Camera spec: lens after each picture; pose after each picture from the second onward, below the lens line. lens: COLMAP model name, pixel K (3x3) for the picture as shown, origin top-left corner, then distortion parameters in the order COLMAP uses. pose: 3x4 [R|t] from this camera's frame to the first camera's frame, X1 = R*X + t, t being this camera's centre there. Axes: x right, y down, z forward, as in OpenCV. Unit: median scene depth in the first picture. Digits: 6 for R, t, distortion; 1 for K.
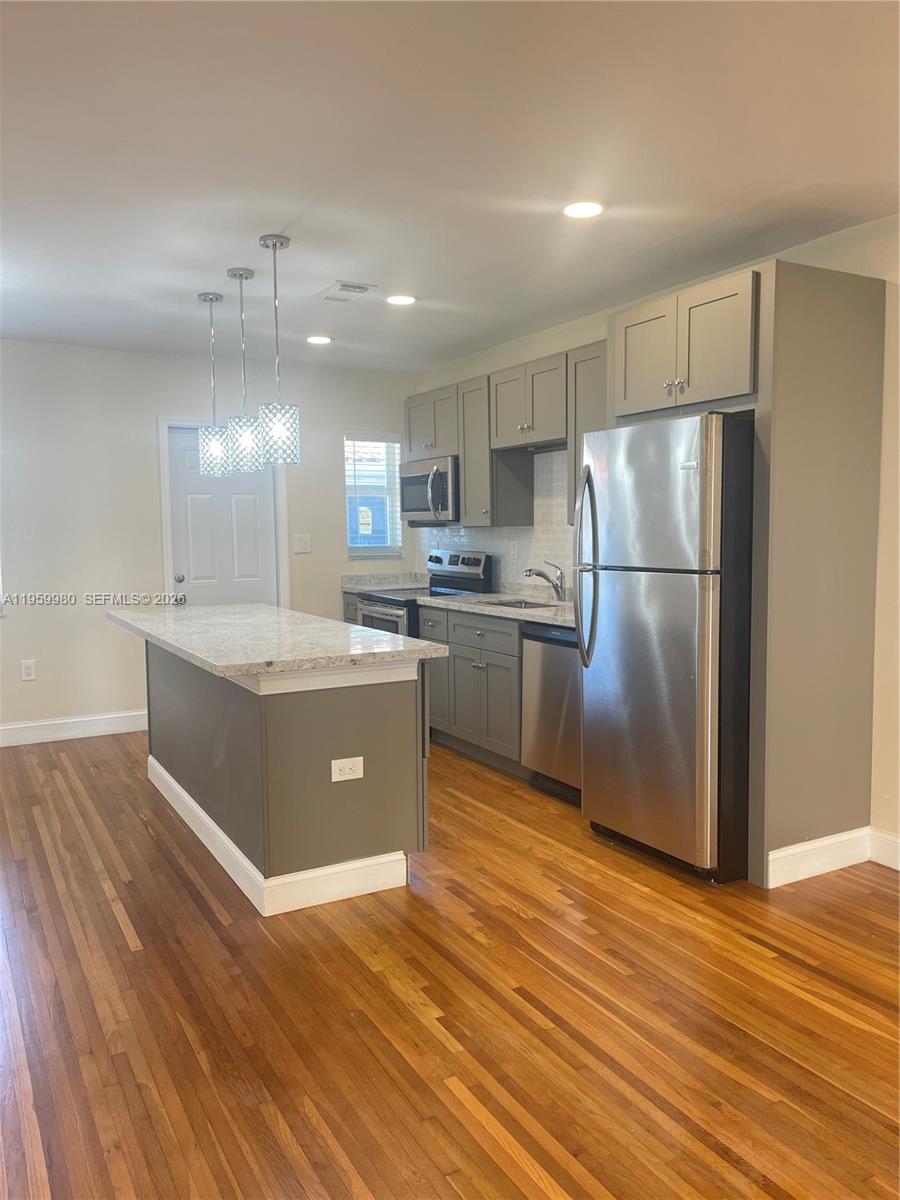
lens RADIAL K [[902.2, 0, 450.9], [0, 902.2, 592.2], [0, 0, 1]] dist [0.046376, 0.002435]
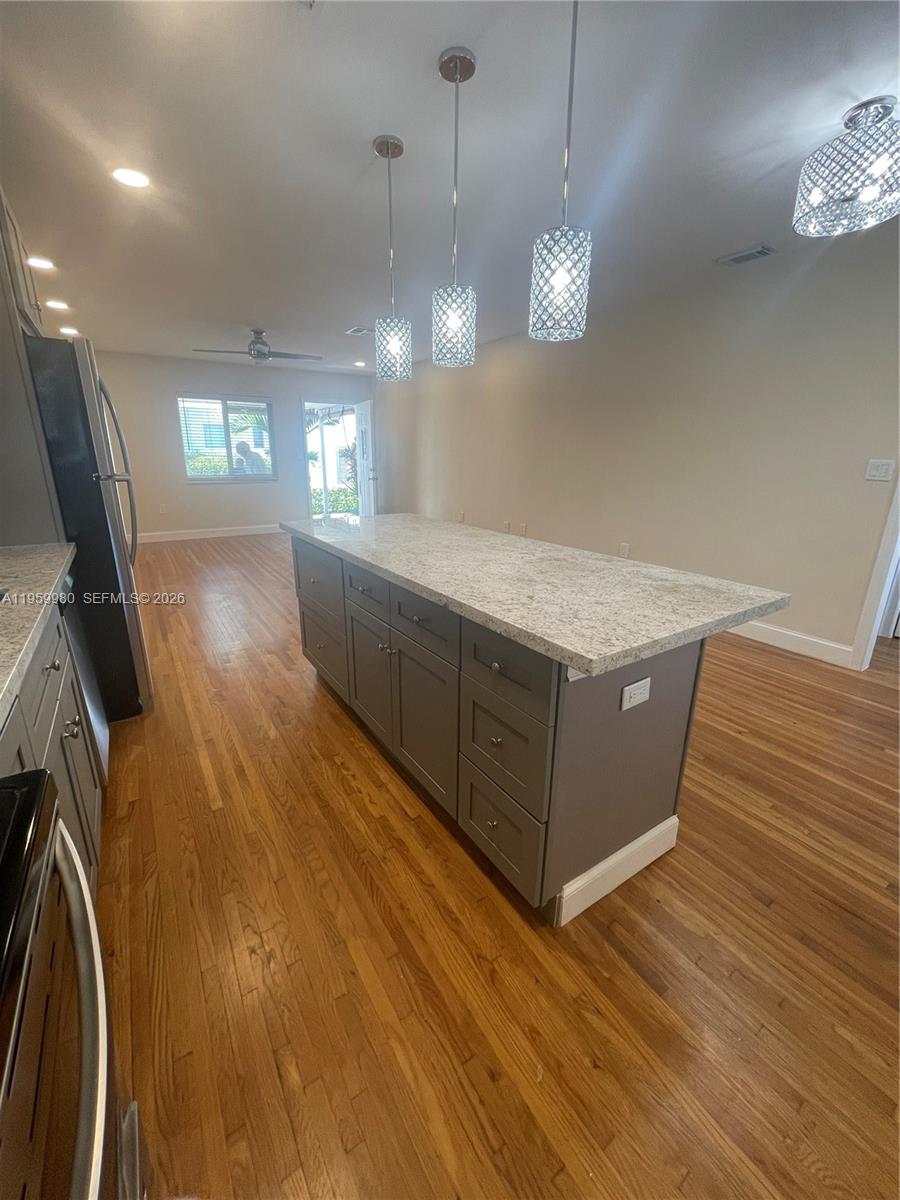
lens RADIAL K [[476.1, 0, 444.5], [0, 476.1, 603.5], [0, 0, 1]] dist [-0.006978, -0.000191]
pose [[-0.997589, 0.021939, -0.065834, -0.219810], [-0.003884, 0.929570, 0.368626, -0.106397], [0.069284, 0.367993, -0.927243, 1.761392]]
